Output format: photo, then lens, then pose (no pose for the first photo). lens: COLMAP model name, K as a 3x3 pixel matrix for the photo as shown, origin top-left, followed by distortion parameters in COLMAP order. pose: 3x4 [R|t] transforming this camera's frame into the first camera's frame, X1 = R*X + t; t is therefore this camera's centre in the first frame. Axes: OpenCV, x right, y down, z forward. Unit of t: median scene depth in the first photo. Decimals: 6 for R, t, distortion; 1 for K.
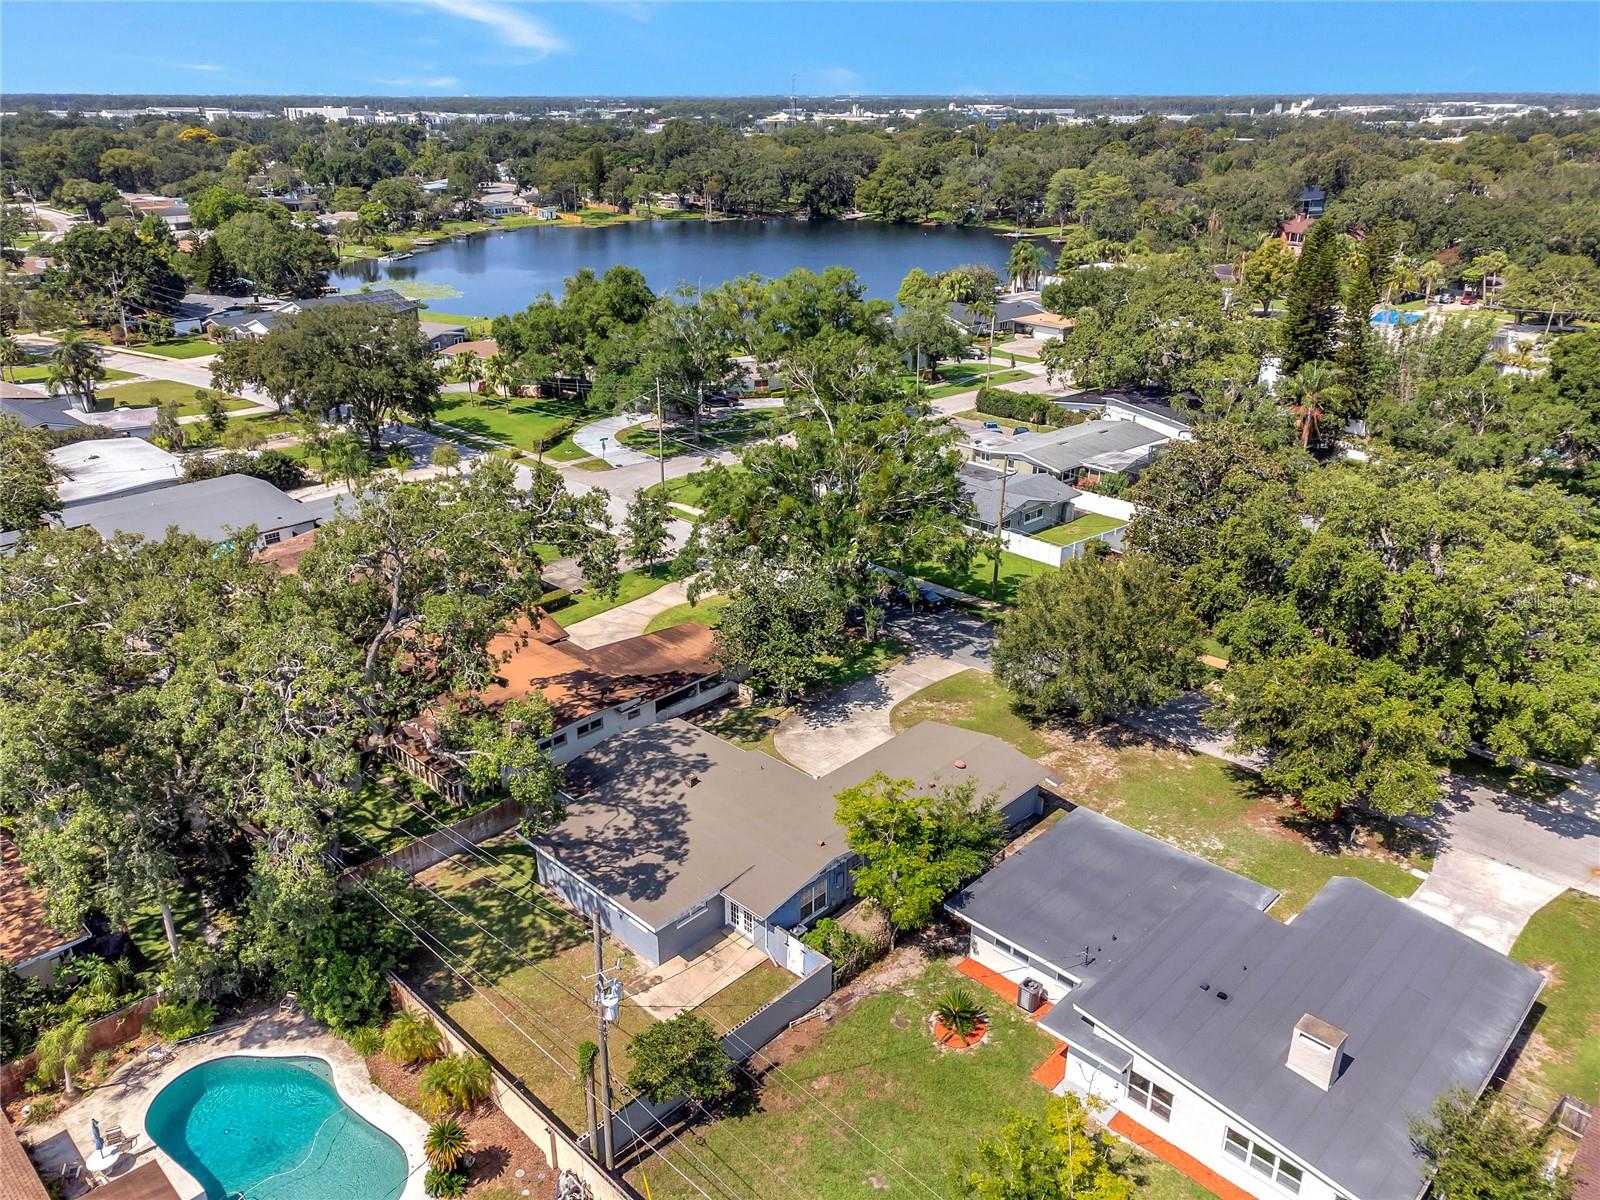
lens RADIAL K [[1162.2, 0, 792.1], [0, 1162.2, 634.2], [0, 0, 1]] dist [0.021037, 0.005836]
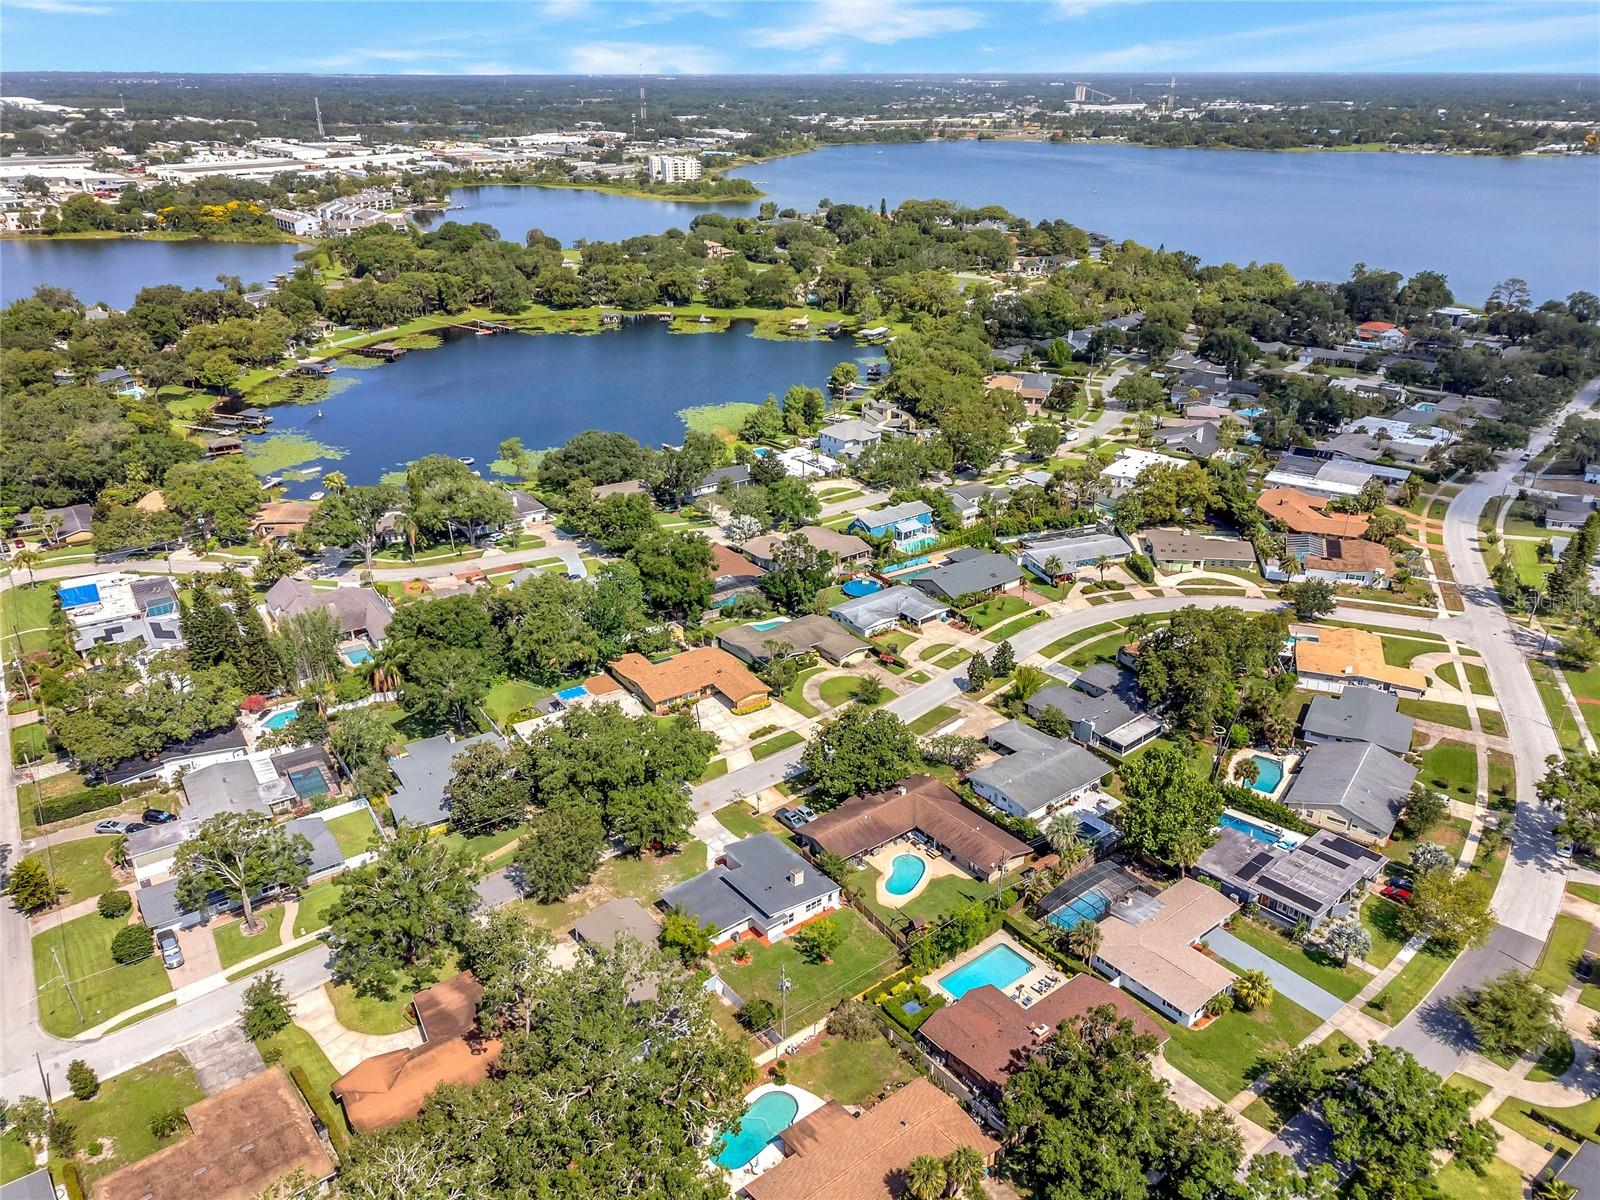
lens RADIAL K [[1200.7, 0, 773.9], [0, 1200.7, 602.1], [0, 0, 1]] dist [0.003729, -0.001385]
pose [[0.142427, -0.407387, 0.902081, -1.832222], [0.423596, 0.848784, 0.316437, -1.122266], [-0.894584, 0.337049, 0.293457, -0.237513]]
